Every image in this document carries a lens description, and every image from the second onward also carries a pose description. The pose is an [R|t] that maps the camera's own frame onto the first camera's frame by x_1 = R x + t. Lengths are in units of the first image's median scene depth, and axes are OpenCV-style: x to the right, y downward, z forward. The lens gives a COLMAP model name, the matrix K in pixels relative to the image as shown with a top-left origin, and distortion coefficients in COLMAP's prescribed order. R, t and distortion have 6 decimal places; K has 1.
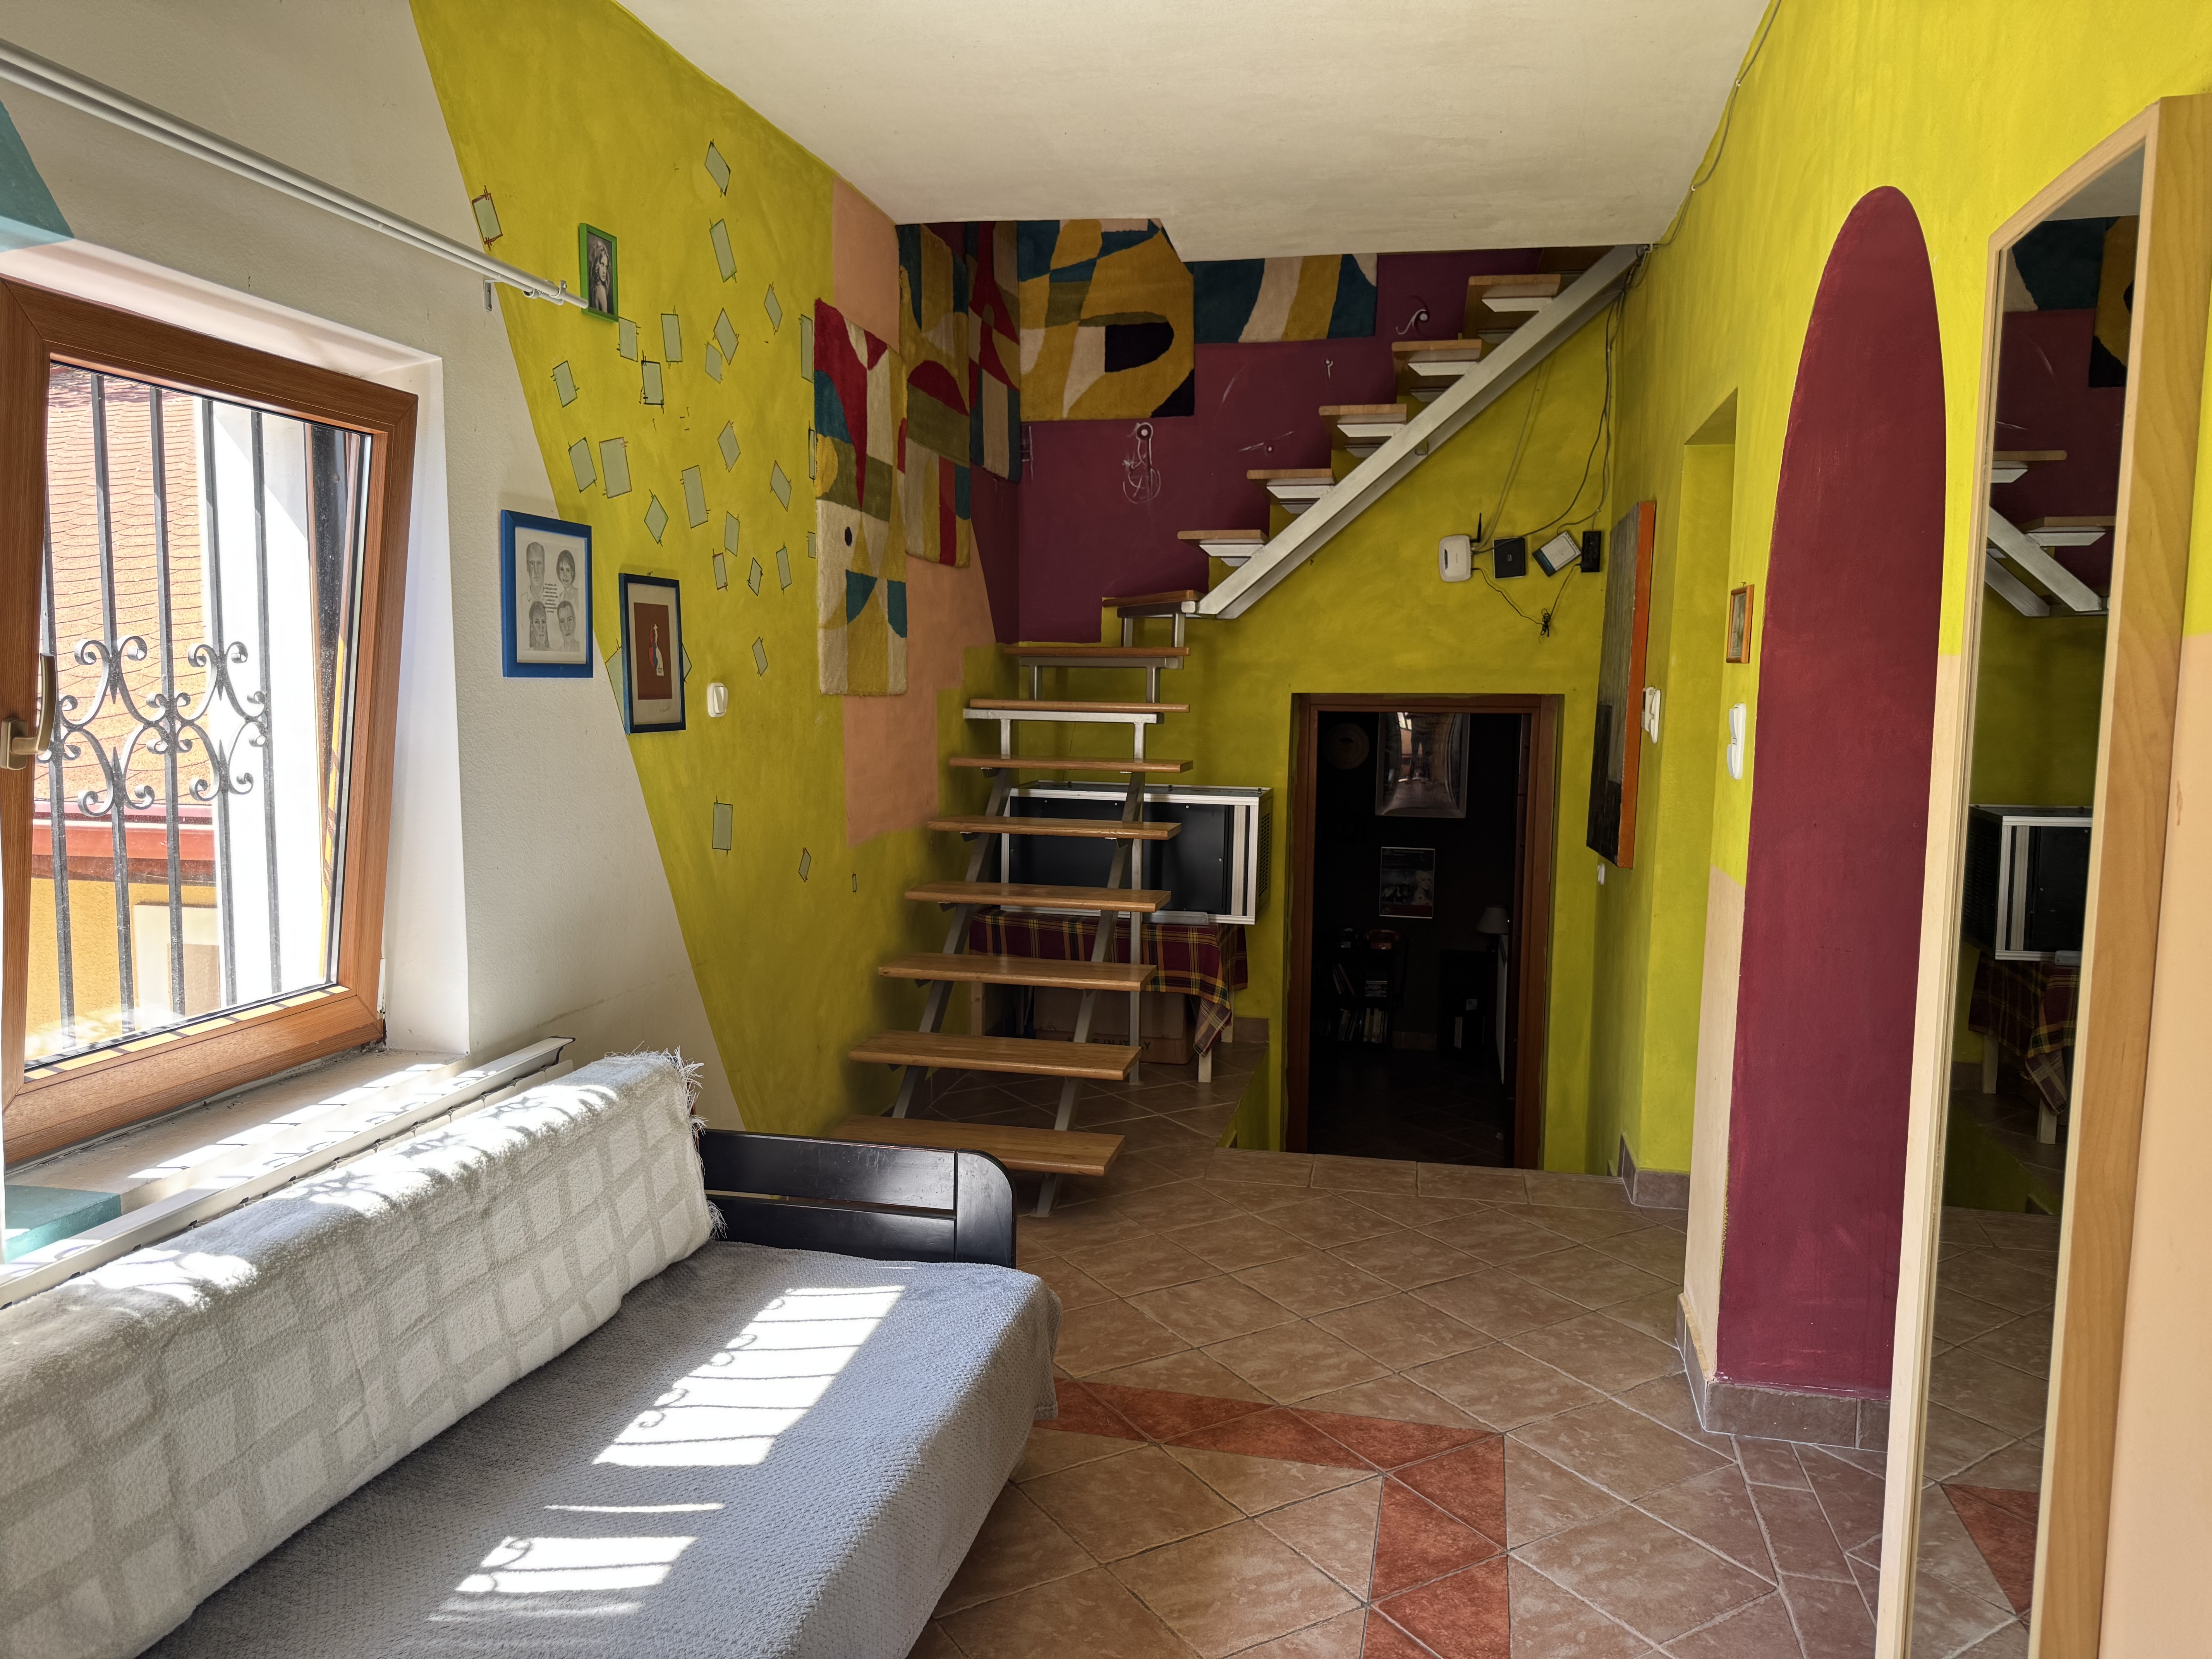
lens RADIAL K [[1551.6, 0, 1106.0], [0, 1551.6, 829.5], [0, 0, 1]] dist [0.005724, 0.000131]
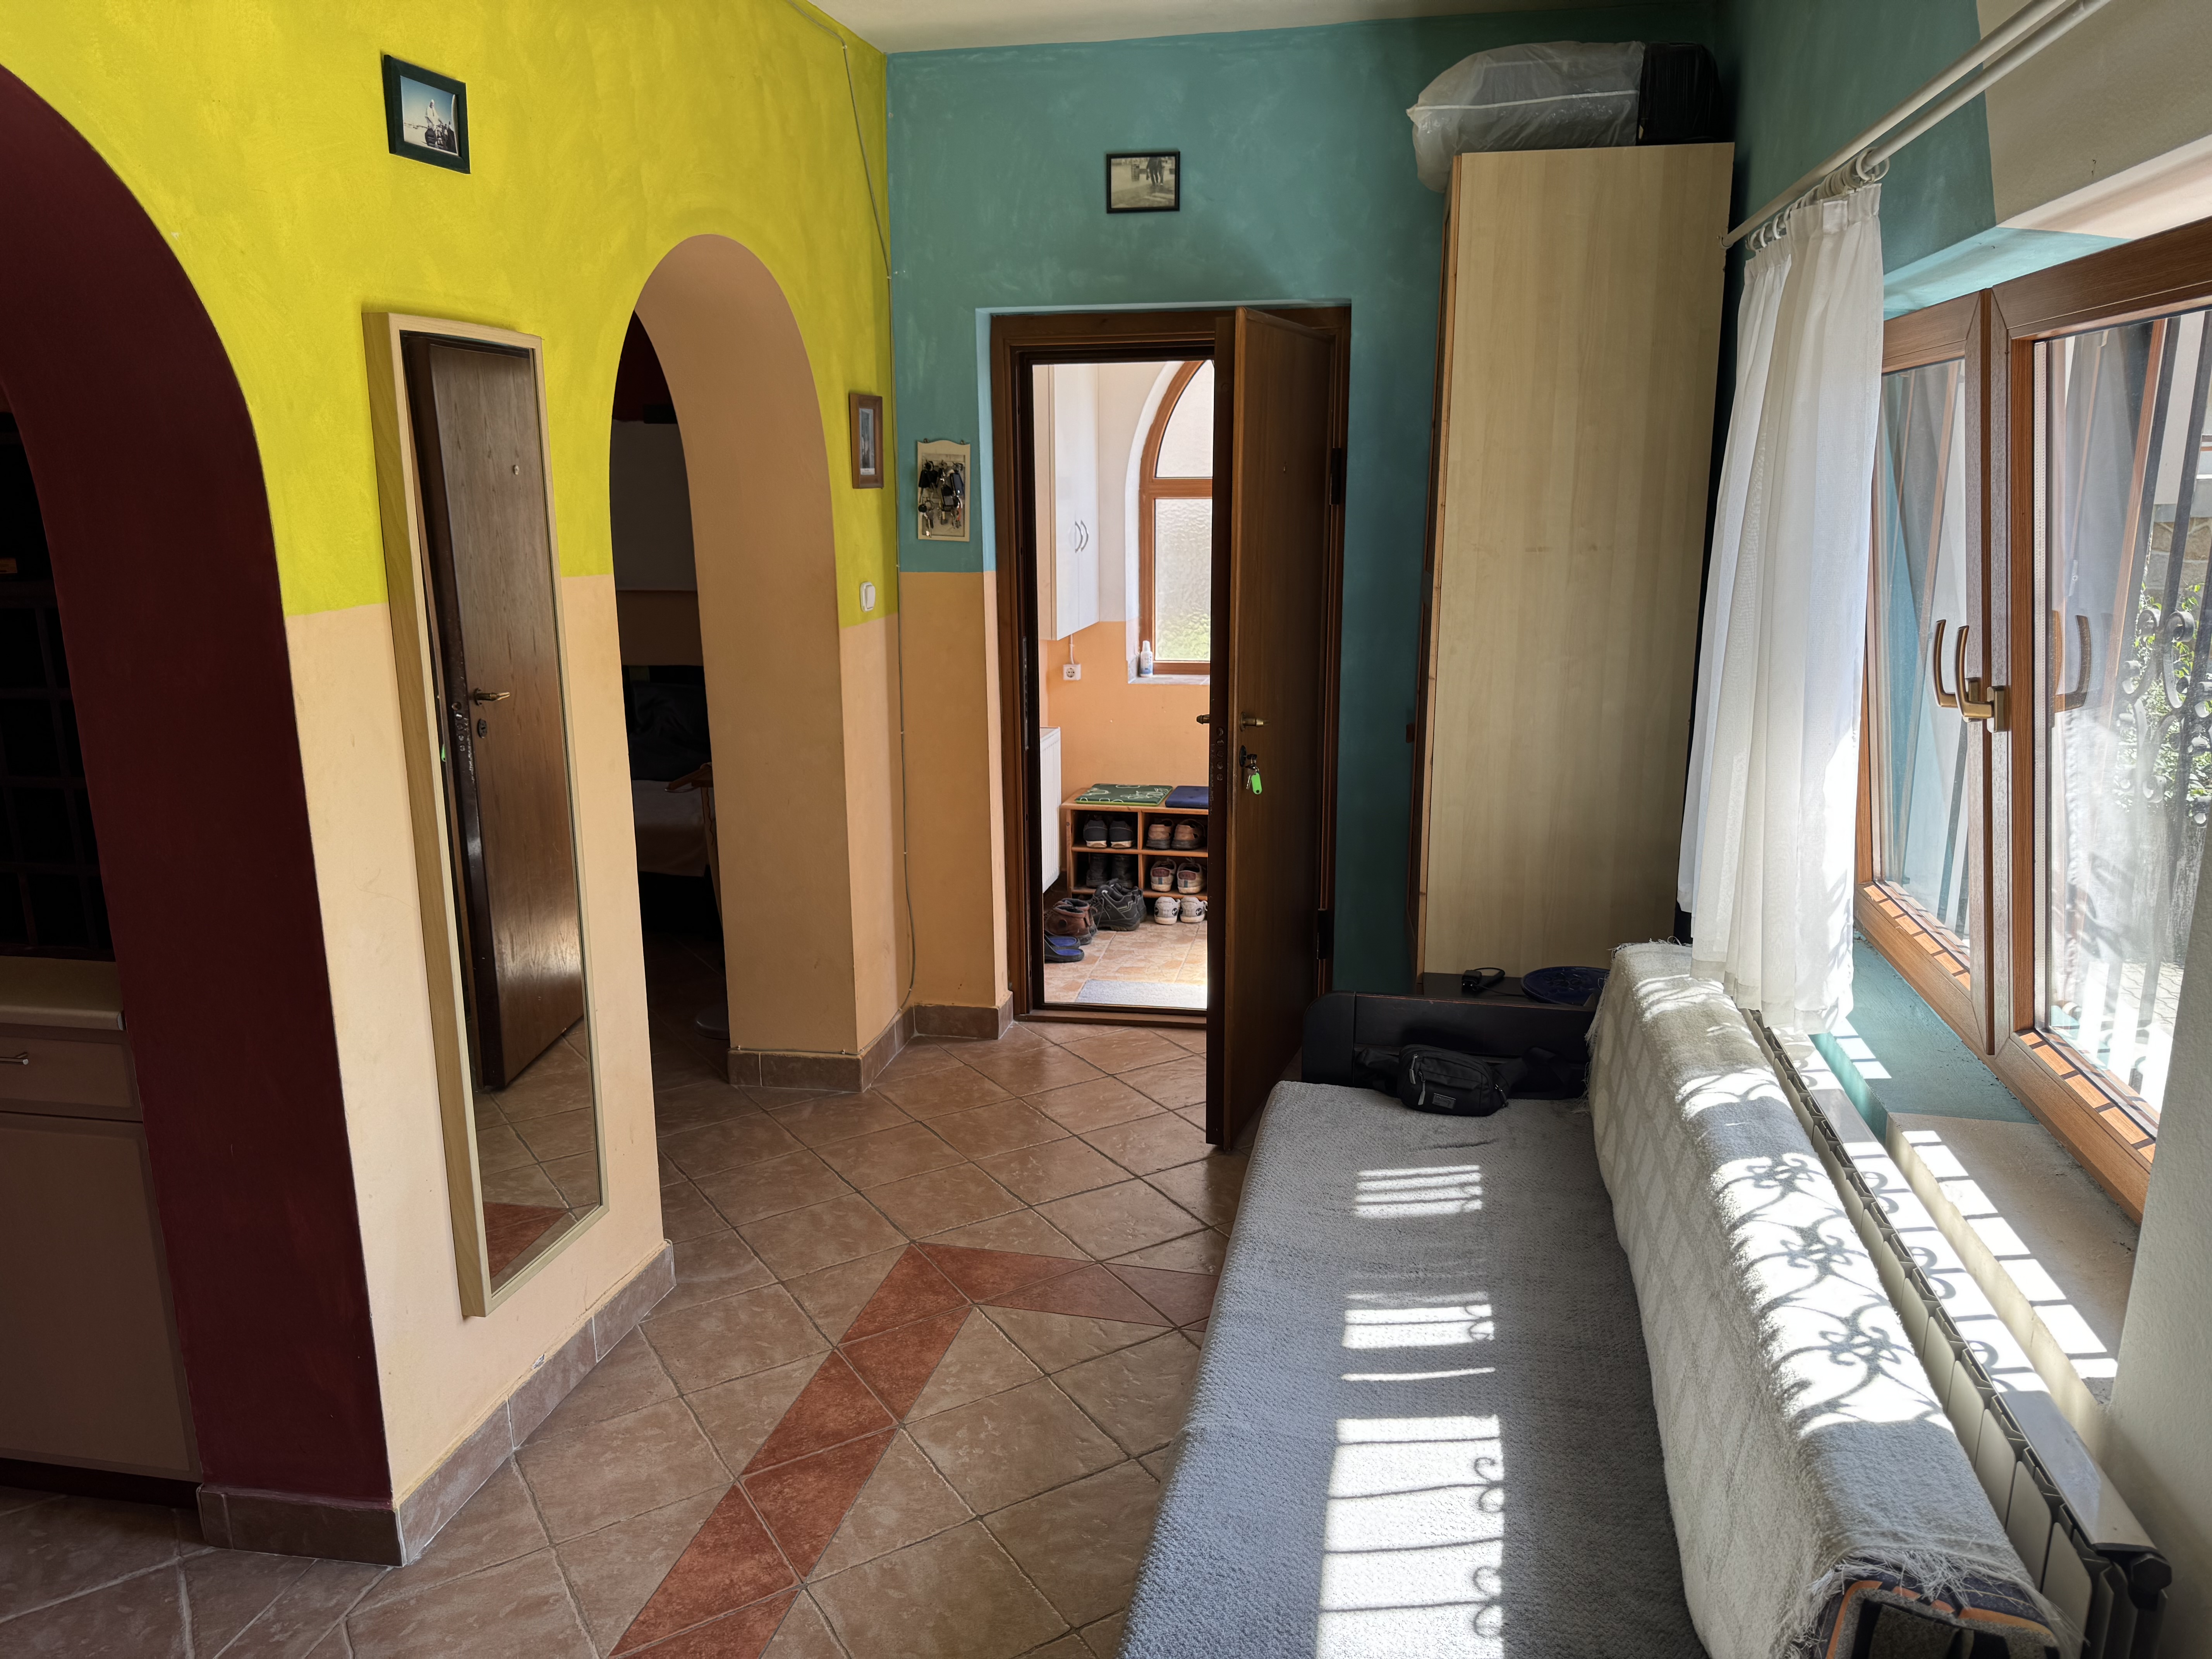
lens RADIAL K [[1551.6, 0, 1106.0], [0, 1551.6, 829.5], [0, 0, 1]] dist [0.005724, 0.000131]
pose [[-0.999961, -0.006448, -0.005969, -0.059835], [-0.008007, 0.948412, 0.316940, -0.275348], [0.003618, 0.316975, -0.948427, 1.789980]]
